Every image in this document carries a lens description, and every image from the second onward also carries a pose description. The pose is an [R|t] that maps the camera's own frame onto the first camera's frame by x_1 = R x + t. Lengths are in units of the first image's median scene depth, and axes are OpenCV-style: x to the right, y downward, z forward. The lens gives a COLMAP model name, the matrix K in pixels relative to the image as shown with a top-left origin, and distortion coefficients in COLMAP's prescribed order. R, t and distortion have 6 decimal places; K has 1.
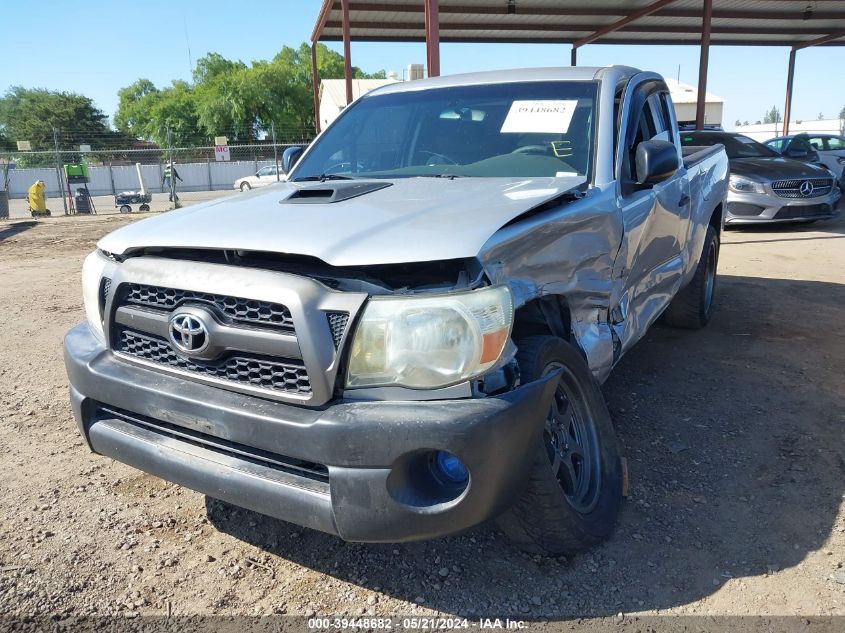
lens RADIAL K [[669.0, 0, 423.0], [0, 669.0, 315.2], [0, 0, 1]] dist [-0.001330, 0.003291]
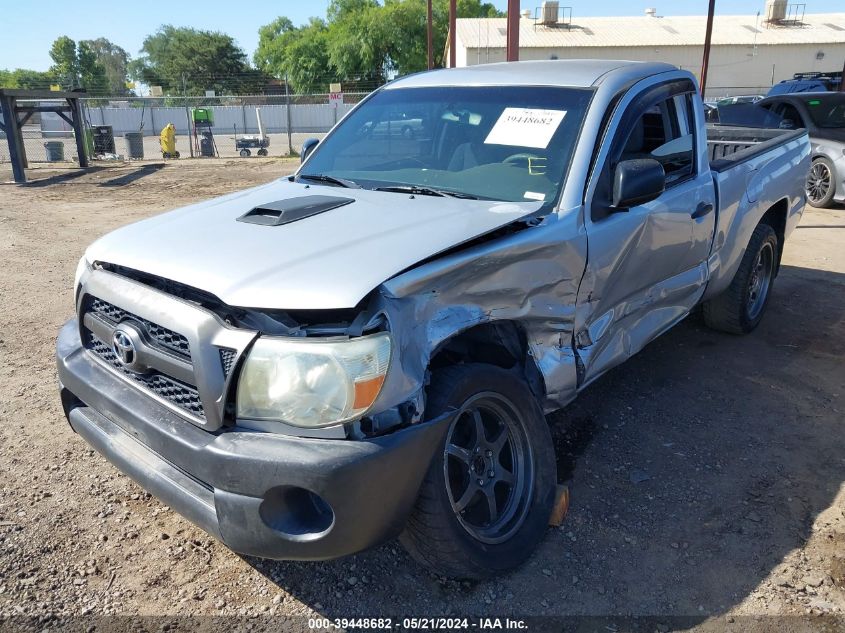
lens RADIAL K [[669.0, 0, 425.7], [0, 669.0, 315.7], [0, 0, 1]] dist [-0.001330, 0.003291]
pose [[0.981835, 0.074122, -0.174660, 0.269038], [-0.058810, 0.994087, 0.091277, -0.127682], [0.180393, -0.079348, 0.980389, 0.003481]]
